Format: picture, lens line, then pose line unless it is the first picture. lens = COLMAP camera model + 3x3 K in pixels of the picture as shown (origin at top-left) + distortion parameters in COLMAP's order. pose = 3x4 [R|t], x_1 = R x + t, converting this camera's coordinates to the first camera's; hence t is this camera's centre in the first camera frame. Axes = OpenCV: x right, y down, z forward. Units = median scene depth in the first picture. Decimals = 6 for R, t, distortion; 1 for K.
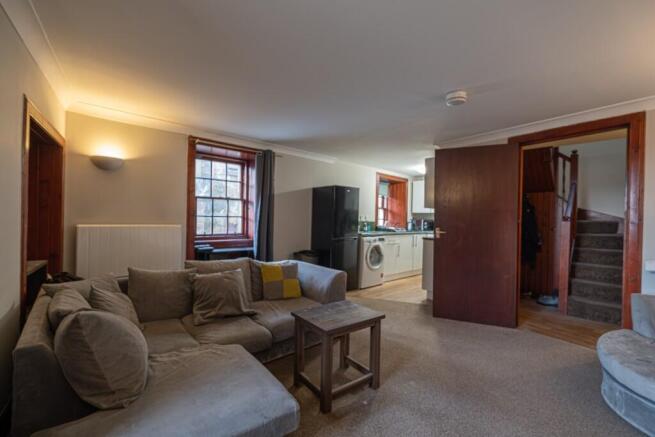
lens RADIAL K [[287.1, 0, 327.5], [0, 287.1, 218.5], [0, 0, 1]] dist [-0.000353, -0.000026]
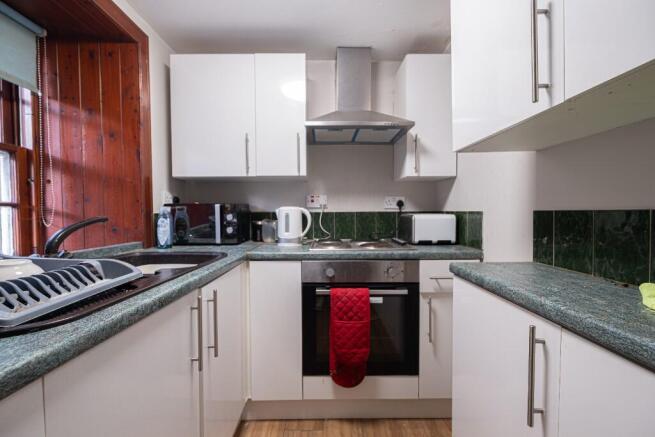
lens RADIAL K [[285.9, 0, 327.5], [0, 285.9, 218.5], [0, 0, 1]] dist [-0.011078, 0.000079]
pose [[0.689093, -0.050482, 0.722912, 0.310854], [0.014743, 0.998341, 0.055662, 0.007650], [-0.724523, -0.027698, 0.688694, 1.098708]]
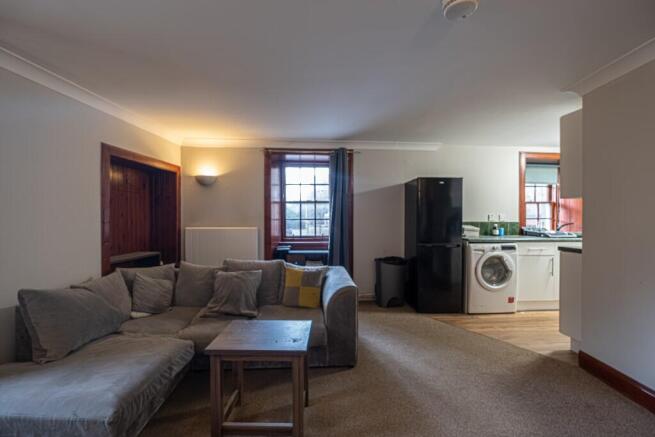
lens RADIAL K [[285.9, 0, 327.5], [0, 285.9, 218.5], [0, 0, 1]] dist [-0.011078, 0.000079]
pose [[0.779597, -0.021317, -0.625918, 0.313790], [0.015635, 0.999772, -0.014577, 0.006111], [0.626086, 0.001578, 0.779752, 0.216446]]
